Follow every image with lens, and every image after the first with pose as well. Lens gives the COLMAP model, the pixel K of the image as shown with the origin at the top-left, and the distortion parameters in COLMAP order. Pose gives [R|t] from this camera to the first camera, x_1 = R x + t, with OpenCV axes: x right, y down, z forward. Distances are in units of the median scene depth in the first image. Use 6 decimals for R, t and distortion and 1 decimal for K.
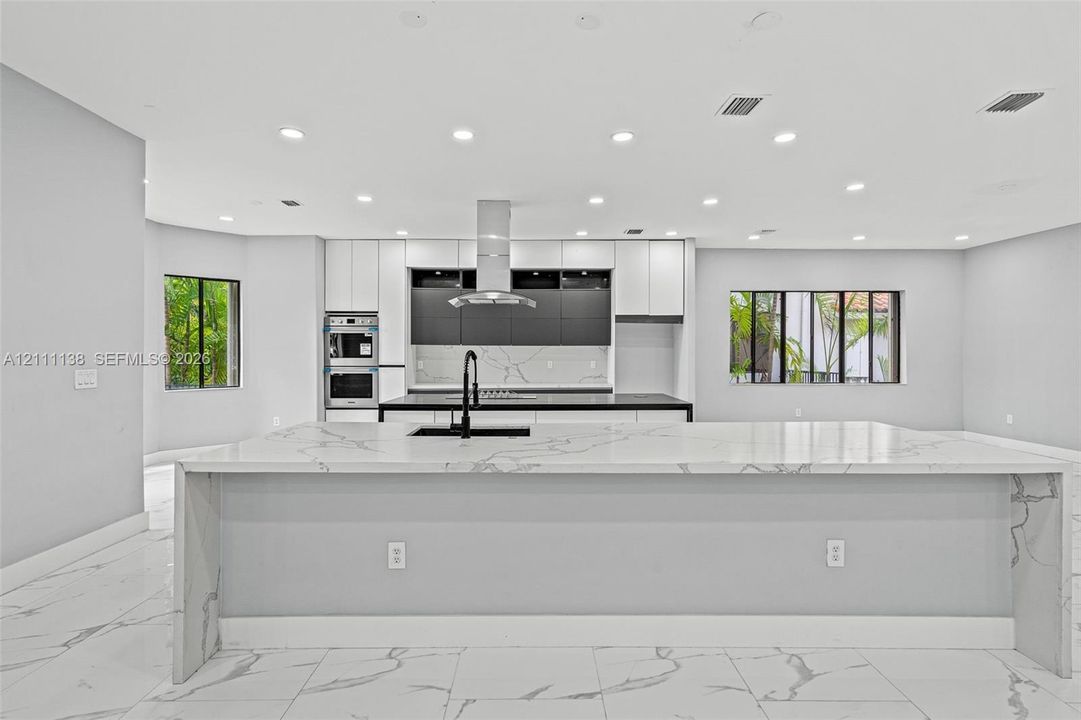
lens RADIAL K [[527.3, 0, 541.7], [0, 527.3, 356.4], [0, 0, 1]] dist [-0.001188, -0.000041]
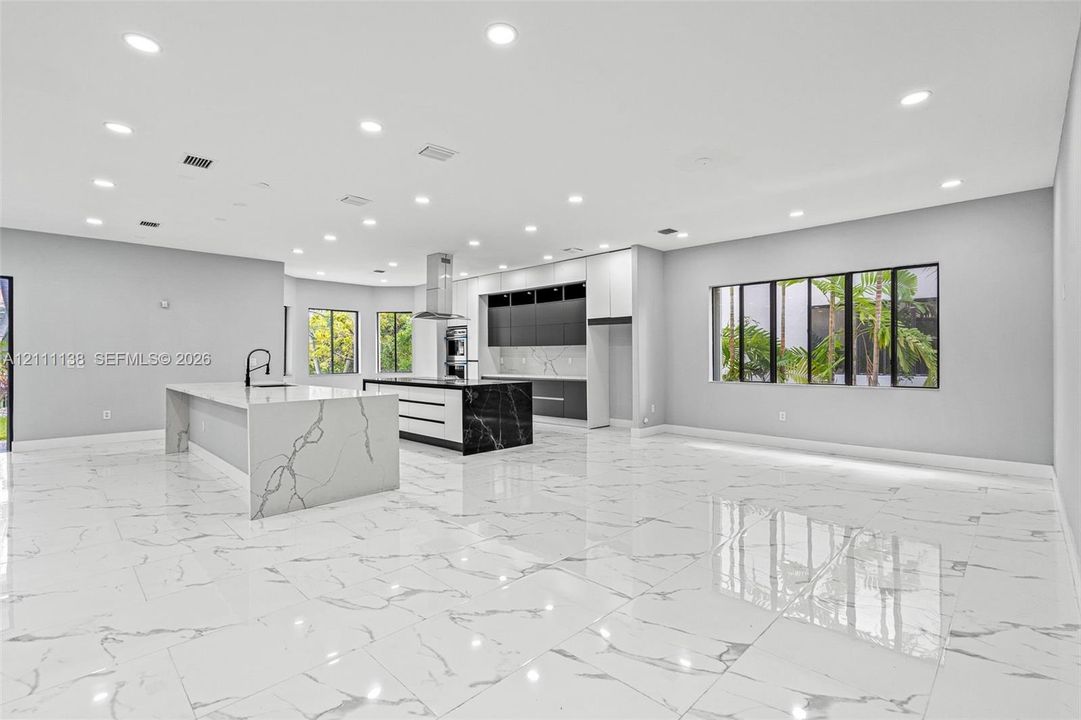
lens RADIAL K [[492.9, 0, 536.7], [0, 492.9, 356.1], [0, 0, 1]] dist [-0.004514, 0.002878]
pose [[0.703236, -0.001357, -0.710955, 0.847544], [0.000788, 0.999999, -0.001129, 0.005943], [0.710956, 0.000234, 0.703236, 0.132803]]
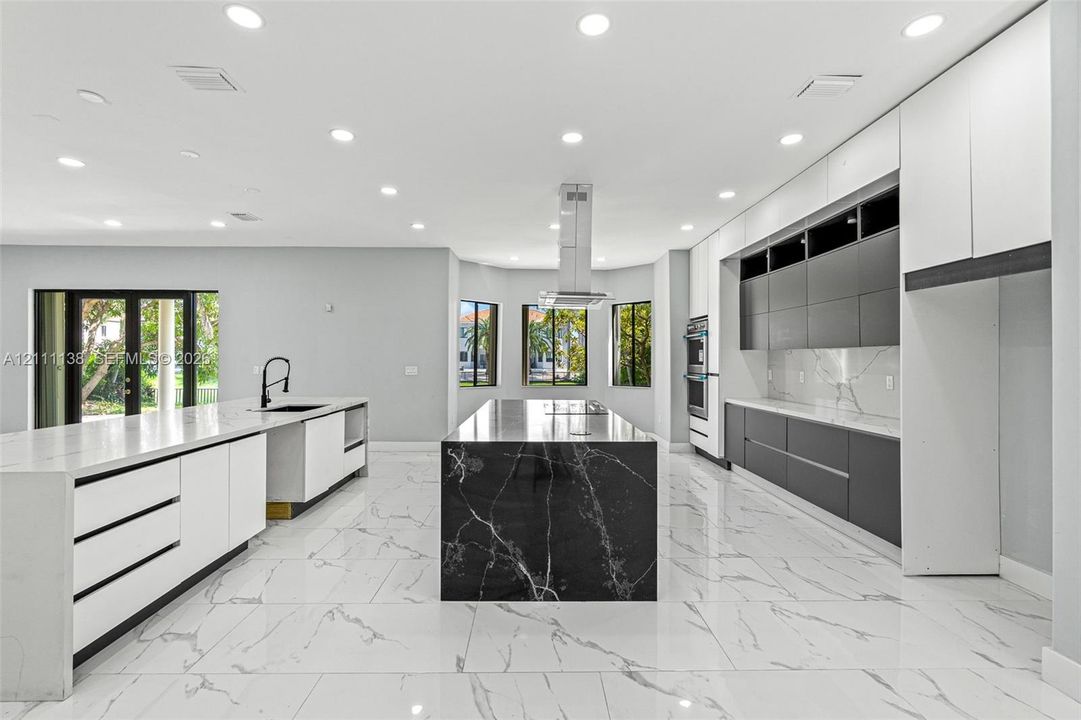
lens RADIAL K [[492.9, 0, 541.7], [0, 492.9, 357.9], [0, 0, 1]] dist [-0.004514, 0.002878]
pose [[0.017549, -0.000381, -0.999846, 0.540937], [-0.006482, 0.999979, -0.000495, -0.007516], [0.999825, 0.006490, 0.017546, 0.690184]]
